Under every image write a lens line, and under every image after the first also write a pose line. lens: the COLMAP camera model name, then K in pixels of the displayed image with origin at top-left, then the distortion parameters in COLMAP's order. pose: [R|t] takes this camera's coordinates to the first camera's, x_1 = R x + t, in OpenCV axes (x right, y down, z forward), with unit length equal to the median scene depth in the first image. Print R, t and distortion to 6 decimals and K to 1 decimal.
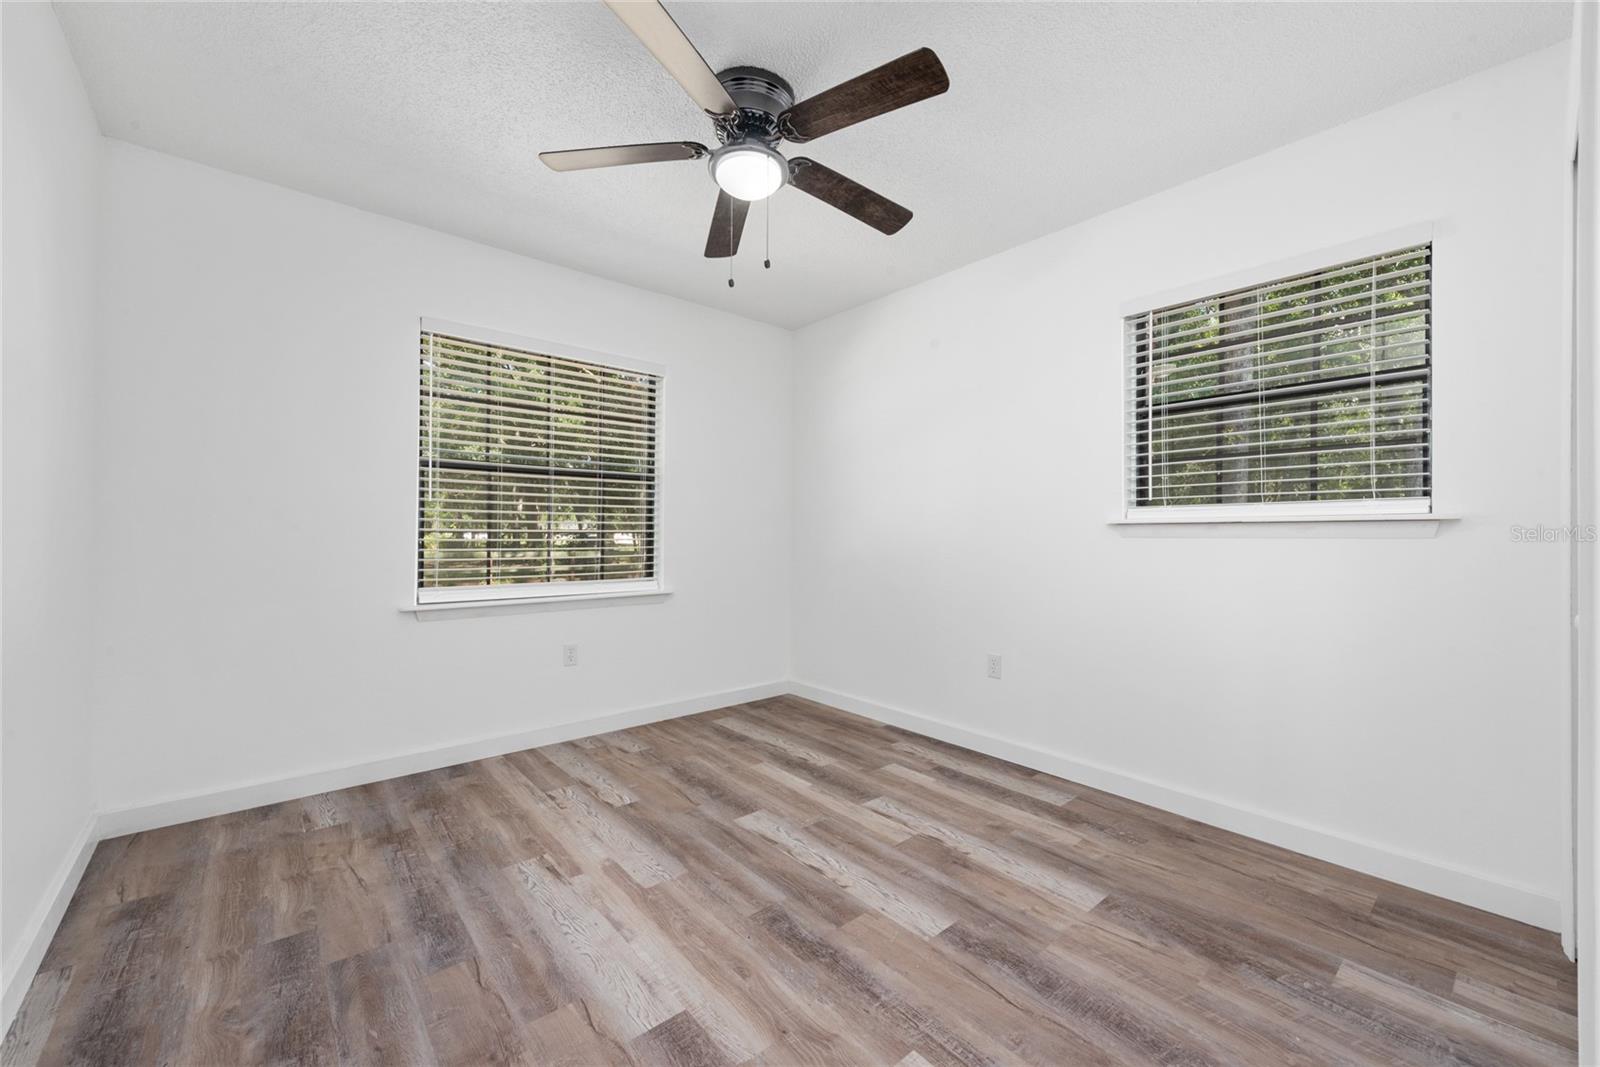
lens RADIAL K [[626.1, 0, 800.4], [0, 626.1, 536.5], [0, 0, 1]] dist [0.015471, -0.005465]
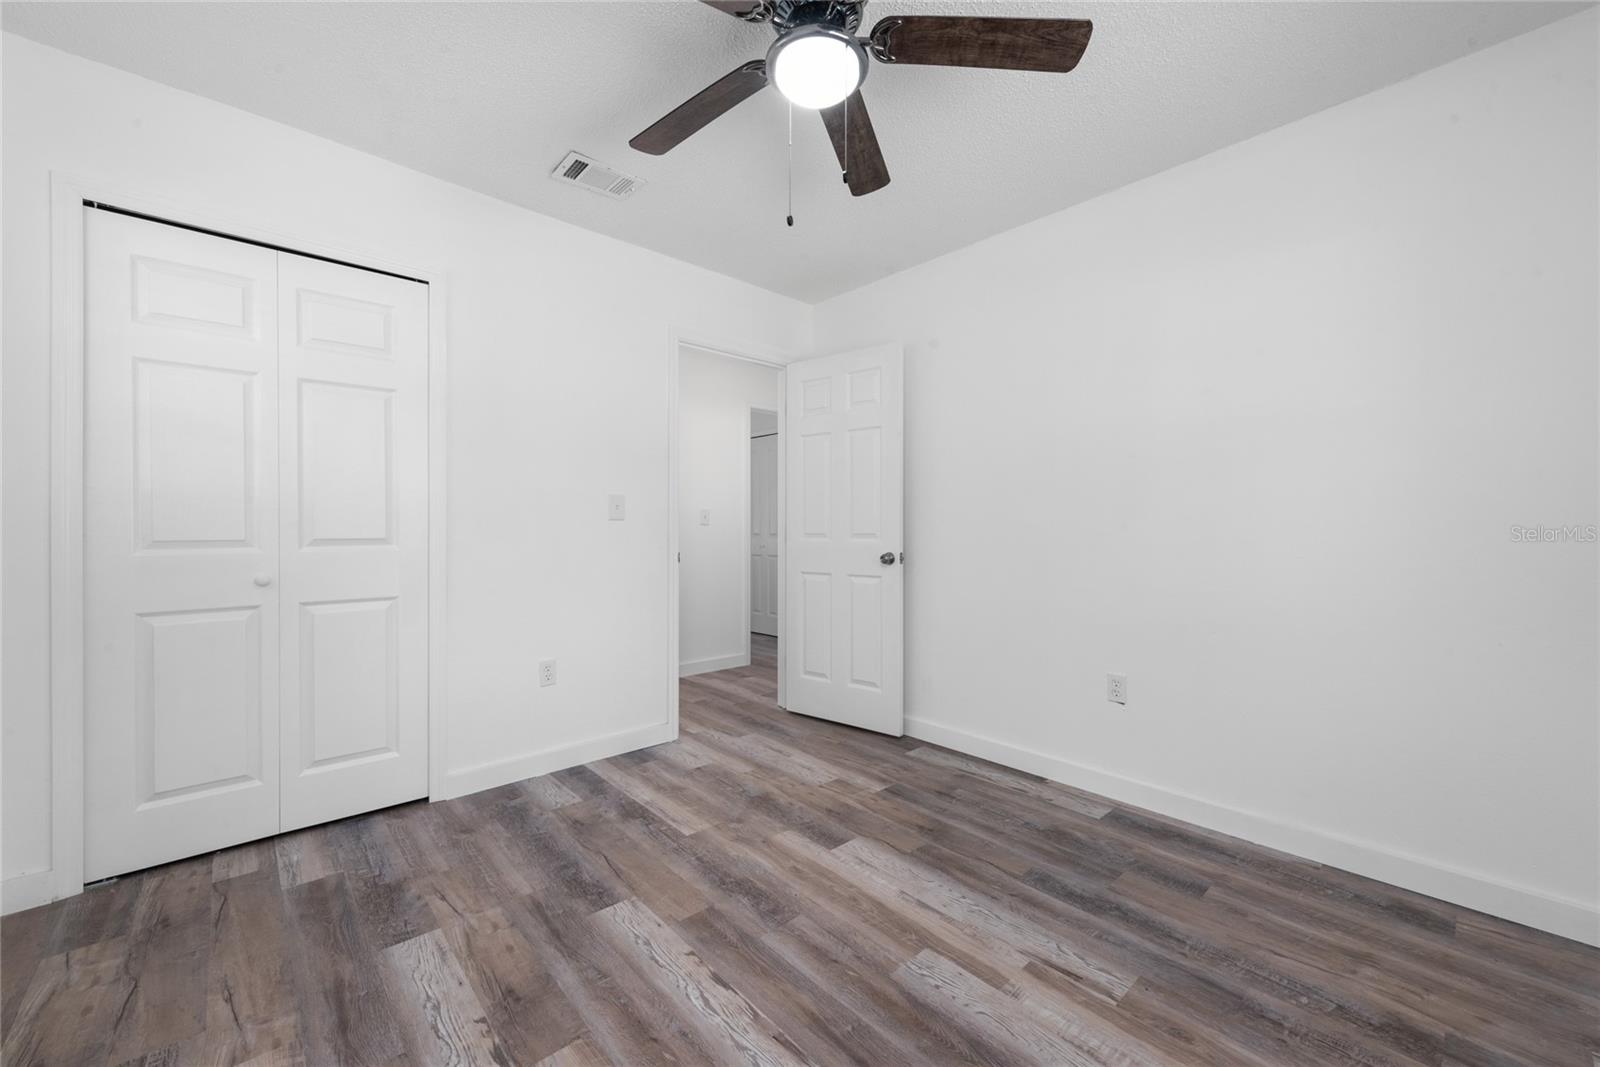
lens RADIAL K [[626.1, 0, 800.4], [0, 626.1, 536.5], [0, 0, 1]] dist [0.015471, -0.005465]
pose [[-0.999462, -0.009101, -0.031524, -0.045572], [-0.009528, 0.999865, 0.013418, -0.006824], [0.031398, 0.013711, -0.999413, 1.937885]]
